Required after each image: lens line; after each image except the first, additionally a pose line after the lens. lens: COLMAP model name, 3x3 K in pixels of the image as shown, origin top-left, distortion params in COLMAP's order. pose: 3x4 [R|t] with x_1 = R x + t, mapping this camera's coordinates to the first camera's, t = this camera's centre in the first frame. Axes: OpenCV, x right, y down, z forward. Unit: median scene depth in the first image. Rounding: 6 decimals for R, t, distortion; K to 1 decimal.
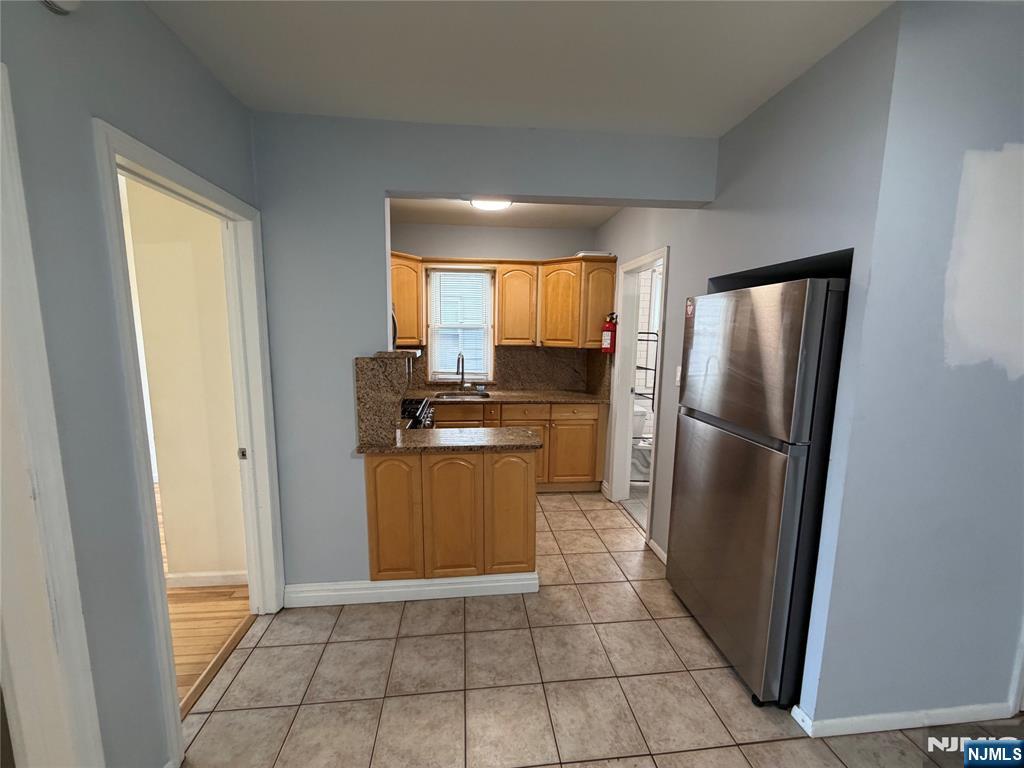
lens RADIAL K [[407.7, 0, 507.6], [0, 407.7, 385.8], [0, 0, 1]] dist [-0.001198, 0.000384]
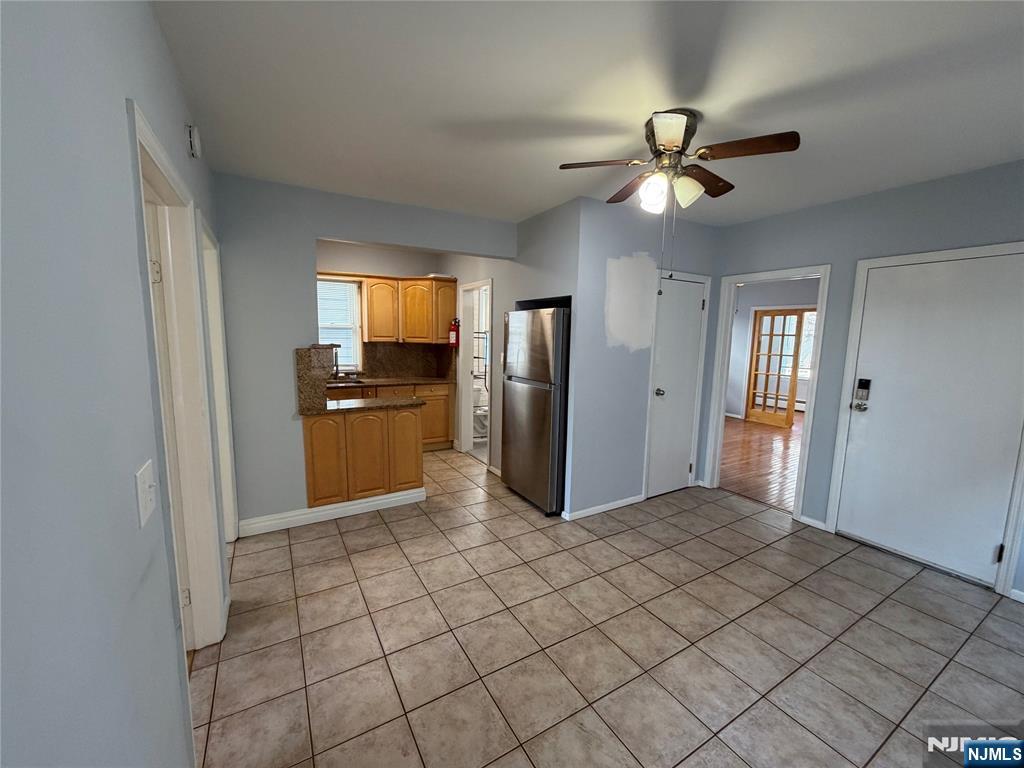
lens RADIAL K [[407.7, 0, 507.6], [0, 407.7, 385.8], [0, 0, 1]] dist [-0.001198, 0.000384]
pose [[0.911119, -0.048694, 0.409257, -0.211000], [0.048818, 0.998756, 0.010152, 0.061582], [-0.409243, 0.010729, 0.912363, -0.449862]]
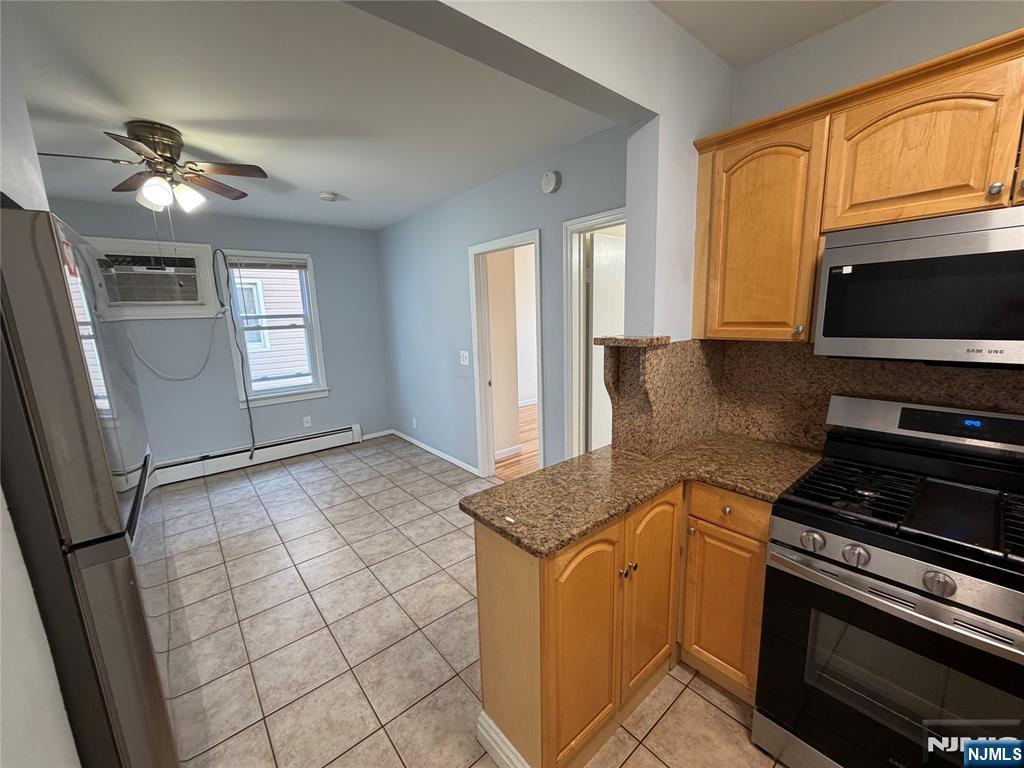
lens RADIAL K [[407.7, 0, 507.6], [0, 407.7, 385.8], [0, 0, 1]] dist [-0.001198, 0.000384]
pose [[-0.830785, 0.113340, -0.544931, 0.261428], [-0.053624, 0.958194, 0.281048, -0.152141], [0.554004, 0.262711, -0.789976, 1.144678]]
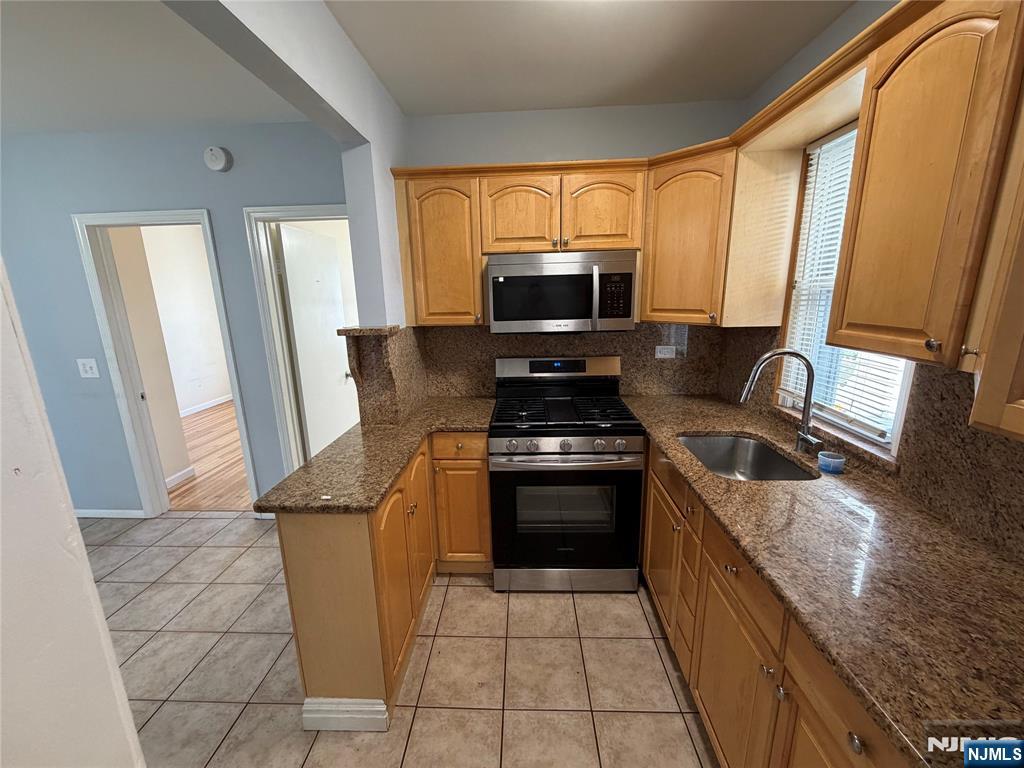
lens RADIAL K [[407.7, 0, 507.6], [0, 407.7, 385.8], [0, 0, 1]] dist [-0.001198, 0.000384]
pose [[-0.148740, 0.214617, -0.965306, 0.434366], [-0.114151, 0.965913, 0.232341, -0.155146], [0.982266, 0.144749, -0.119172, 1.089319]]
